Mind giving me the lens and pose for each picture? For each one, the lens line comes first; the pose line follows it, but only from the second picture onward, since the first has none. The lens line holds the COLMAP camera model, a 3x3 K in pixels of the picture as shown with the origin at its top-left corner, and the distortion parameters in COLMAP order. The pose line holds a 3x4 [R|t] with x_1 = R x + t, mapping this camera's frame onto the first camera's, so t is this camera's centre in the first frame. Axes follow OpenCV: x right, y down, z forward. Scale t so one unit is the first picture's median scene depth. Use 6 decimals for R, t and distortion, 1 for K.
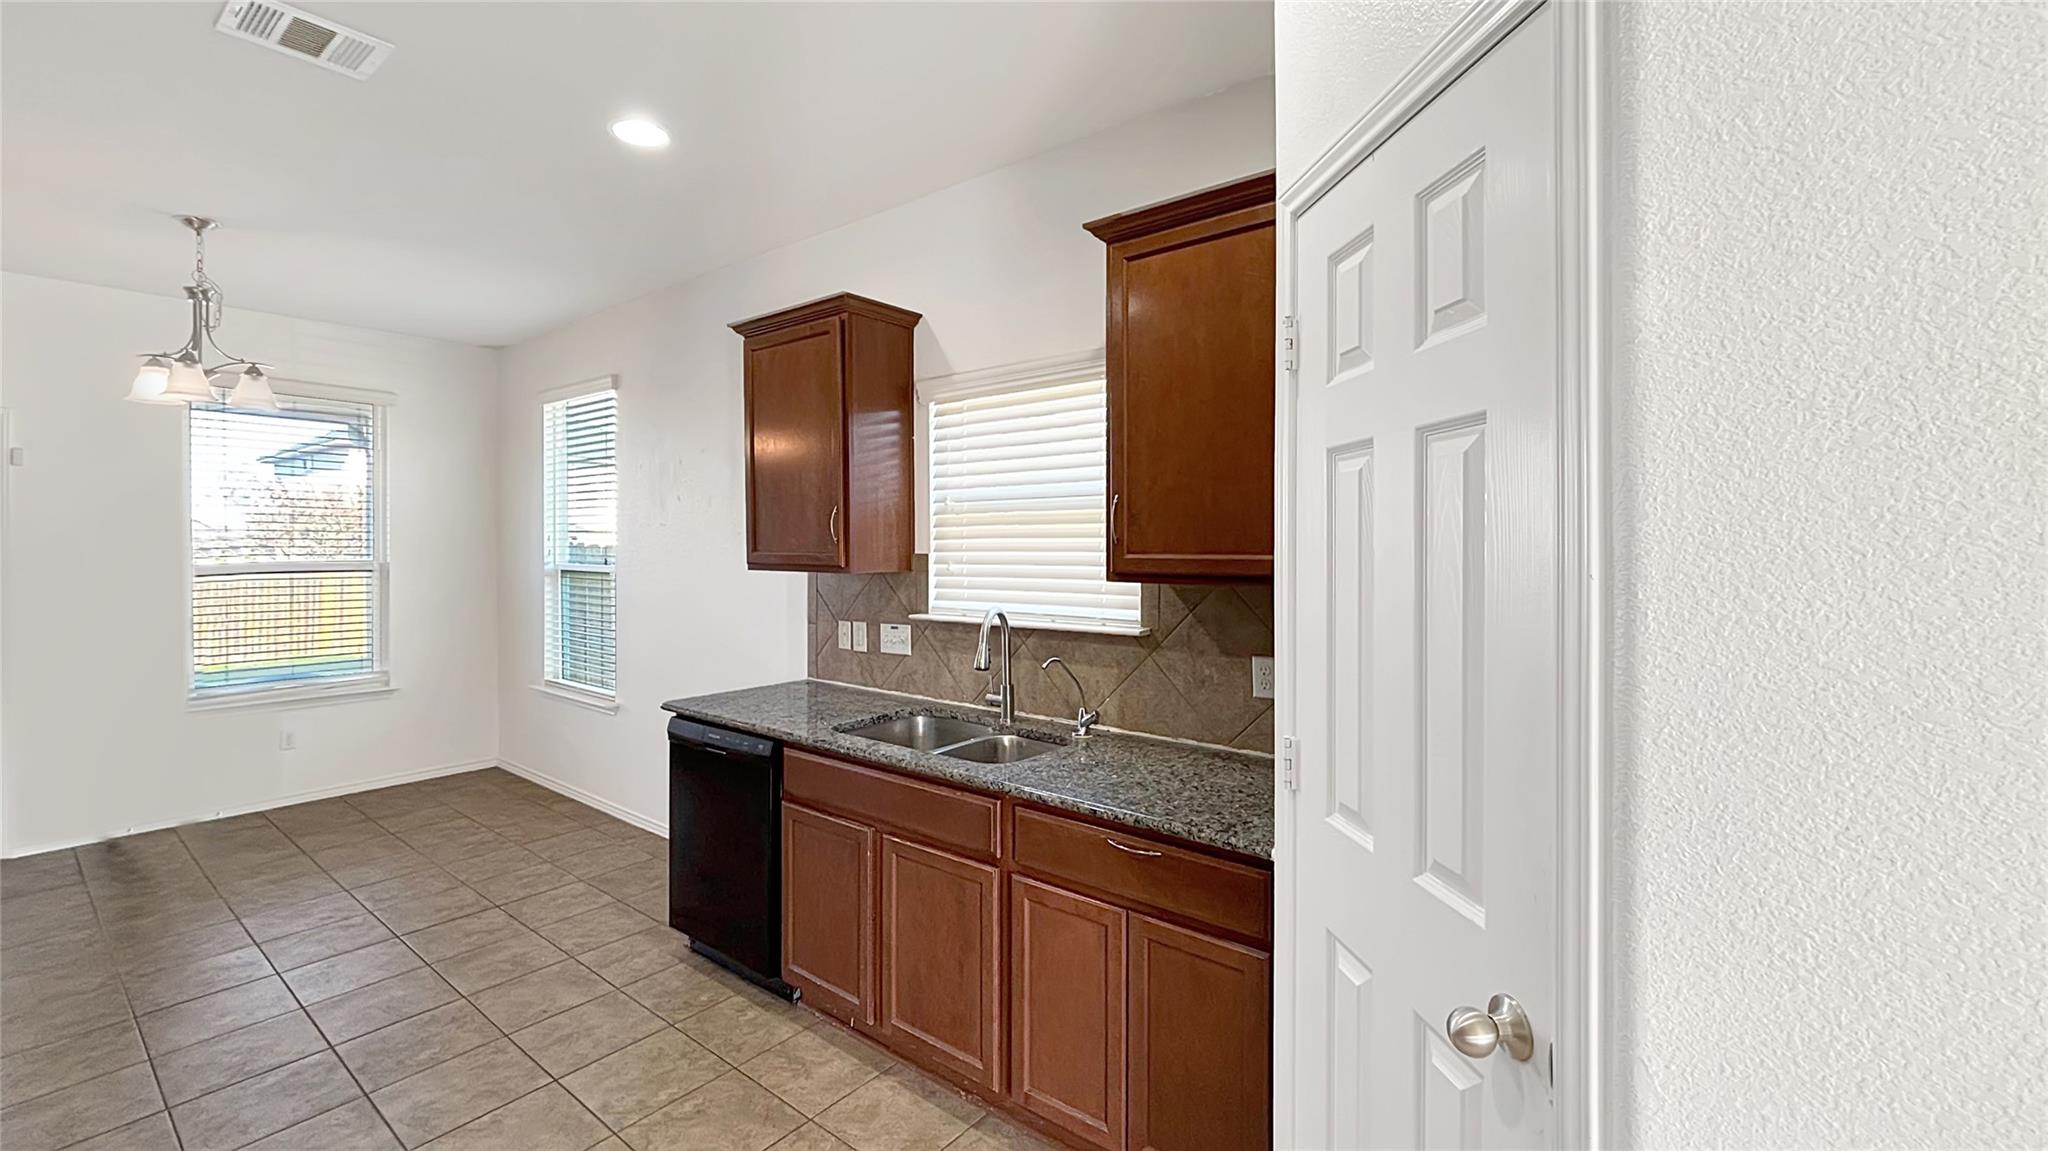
lens RADIAL K [[829.4, 0, 1017.8], [0, 829.4, 548.4], [0, 0, 1]] dist [-0.000917, 0.000065]
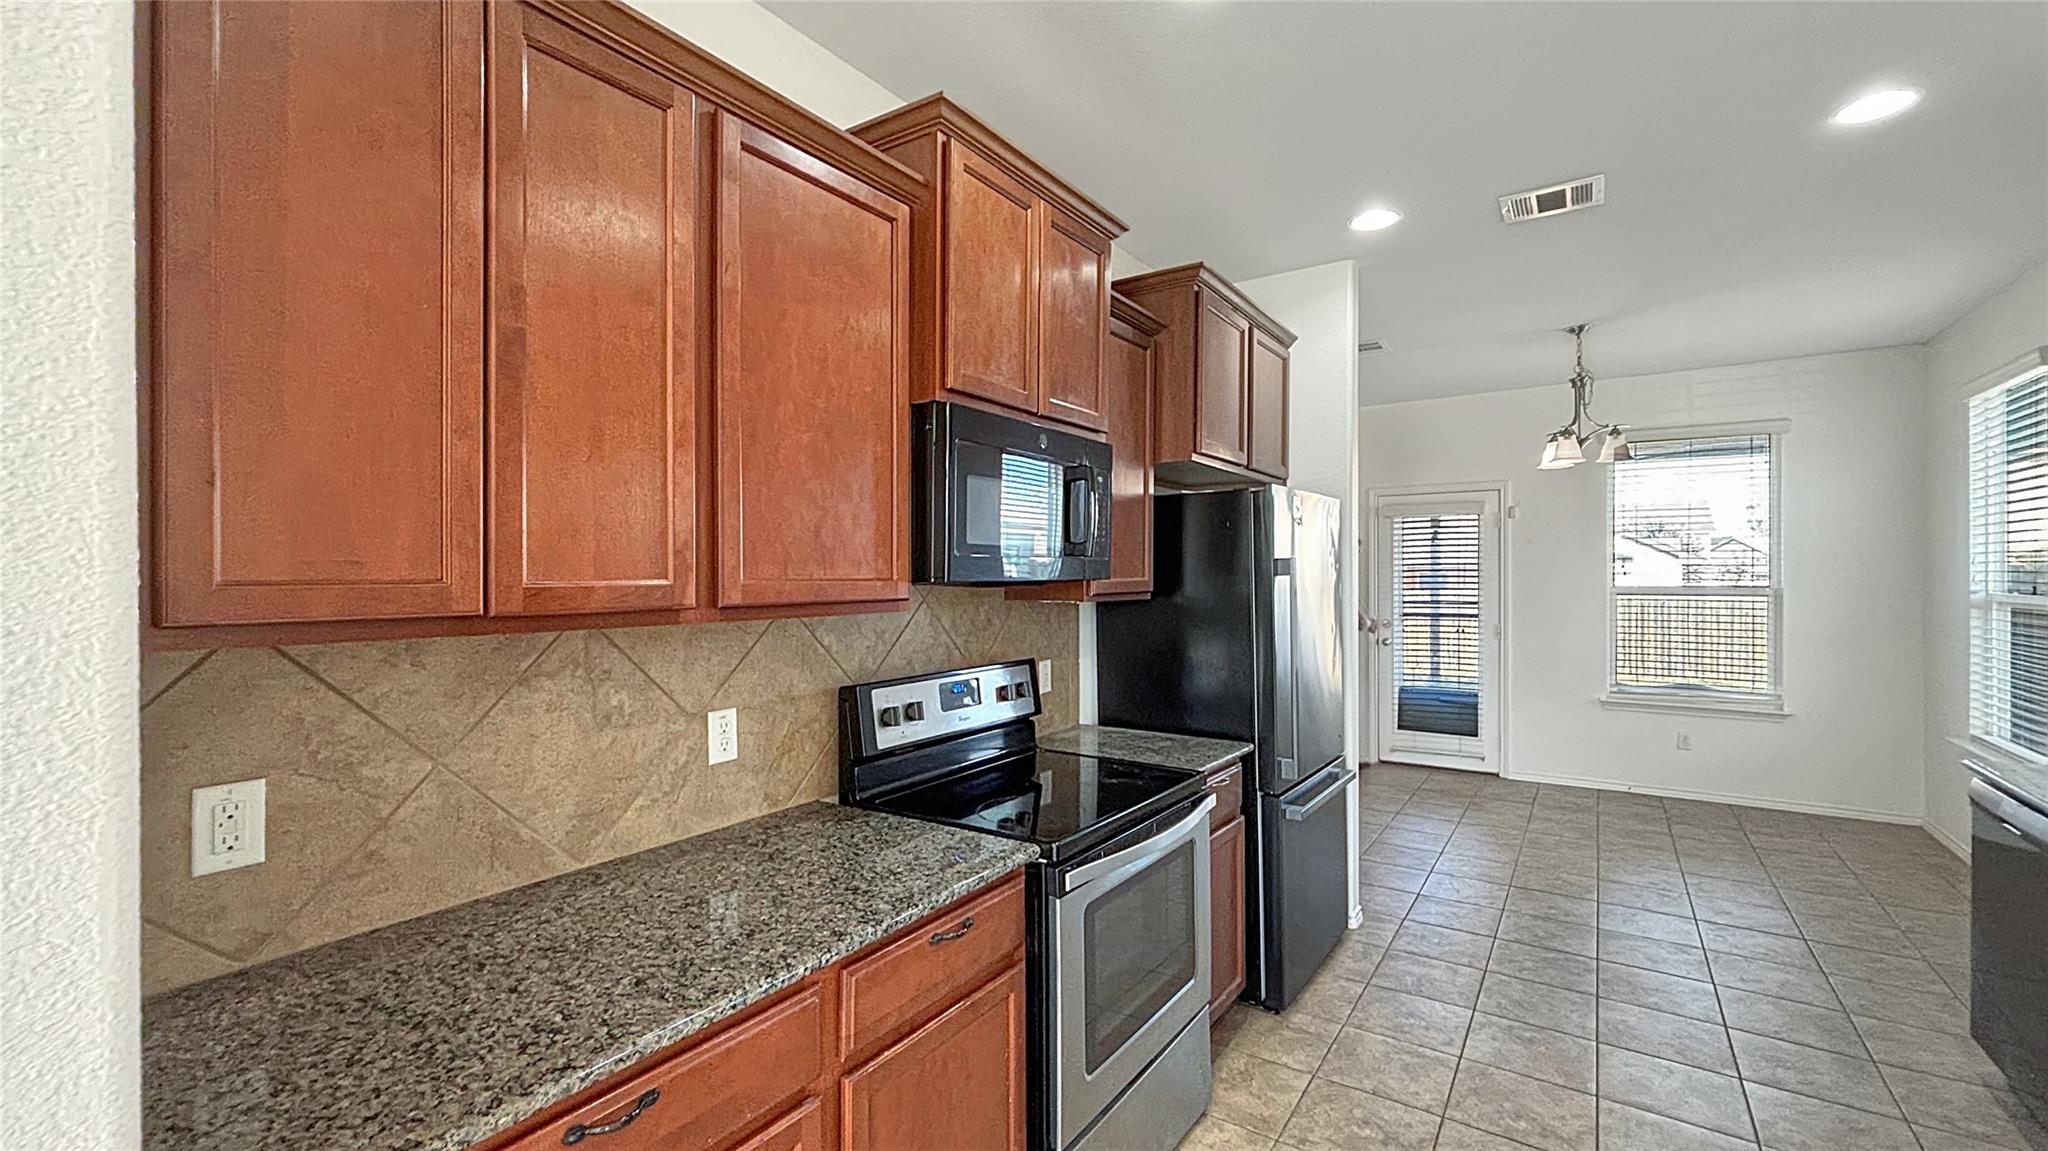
lens RADIAL K [[840.6, 0, 1024.0], [0, 840.6, 575.5], [0, 0, 1]] dist [-0.000191, 0.000088]
pose [[0.065467, 0.000240, -0.997855, 0.299202], [-0.003976, 0.999992, -0.000020, 0.008229], [0.997847, 0.003969, 0.065467, 0.019215]]
